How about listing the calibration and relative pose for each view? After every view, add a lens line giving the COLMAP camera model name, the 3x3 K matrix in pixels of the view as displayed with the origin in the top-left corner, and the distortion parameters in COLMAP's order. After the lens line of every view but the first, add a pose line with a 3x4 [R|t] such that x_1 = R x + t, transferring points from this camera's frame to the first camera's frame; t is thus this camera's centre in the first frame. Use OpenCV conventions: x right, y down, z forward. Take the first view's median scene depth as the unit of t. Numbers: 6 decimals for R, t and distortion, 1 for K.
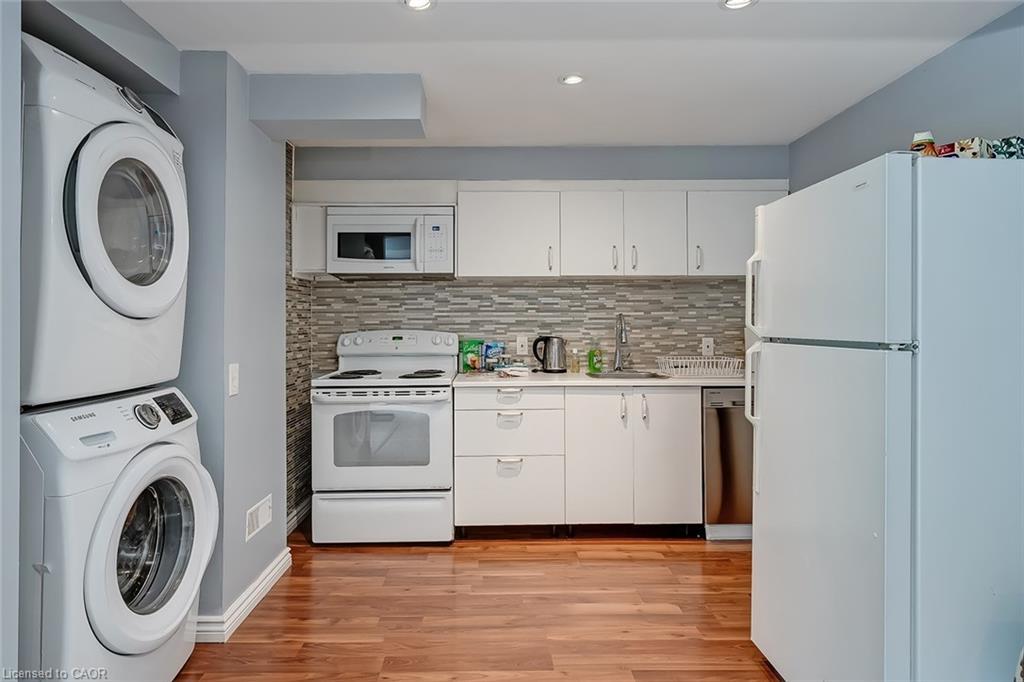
lens RADIAL K [[578.5, 0, 507.6], [0, 578.5, 312.0], [0, 0, 1]] dist [0.002028, 0.000832]
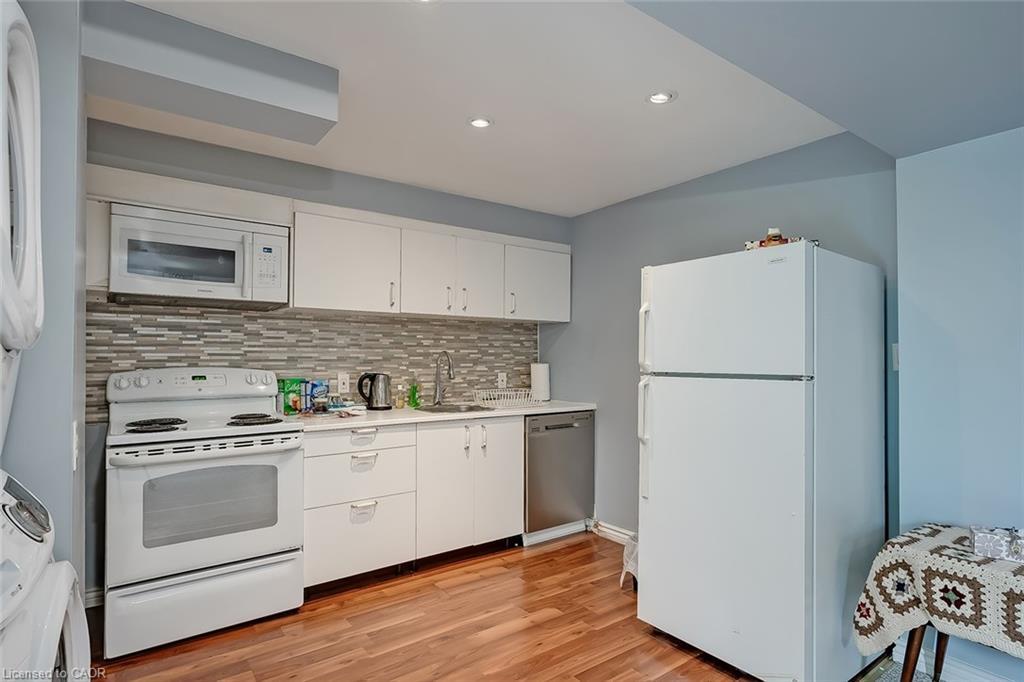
lens RADIAL K [[520.9, 0, 485.5], [0, 520.9, 352.2], [0, 0, 1]] dist [-0.002247, 0.000343]
pose [[0.820600, 0.011800, 0.571382, -0.317033], [-0.014403, 0.999896, 0.000036, 0.003744], [-0.571322, -0.008259, 0.820684, 0.185210]]
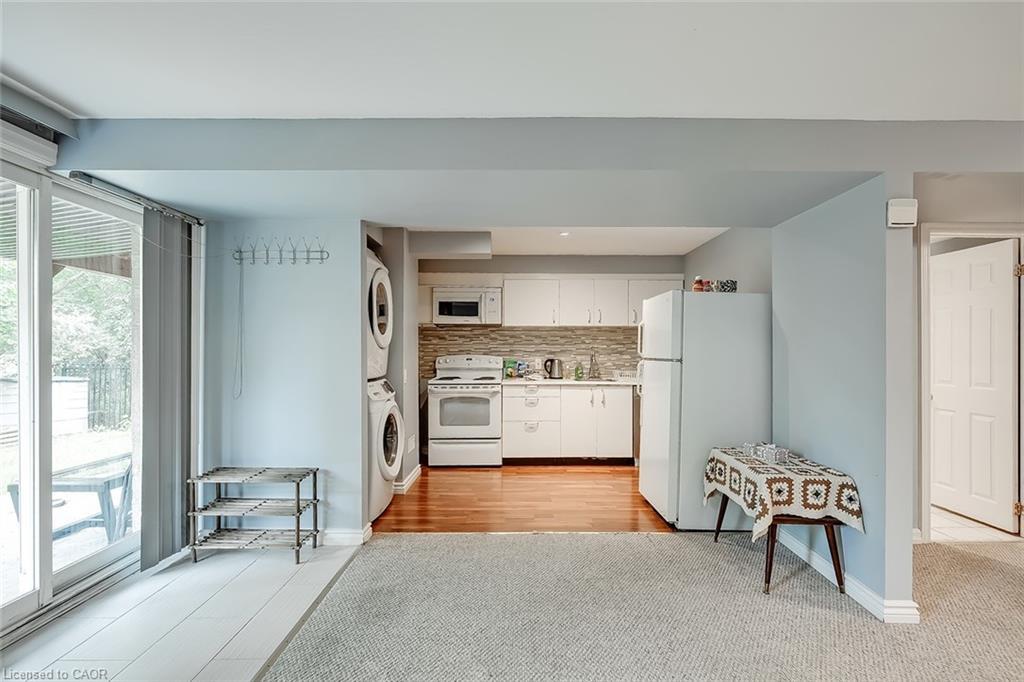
lens RADIAL K [[520.9, 0, 515.3], [0, 520.9, 342.6], [0, 0, 1]] dist [-0.002247, 0.000343]
pose [[0.999841, 0.005566, -0.016912, -0.022136], [-0.005549, 0.999984, 0.001068, -0.010751], [0.016918, -0.000974, 0.999856, -0.700859]]
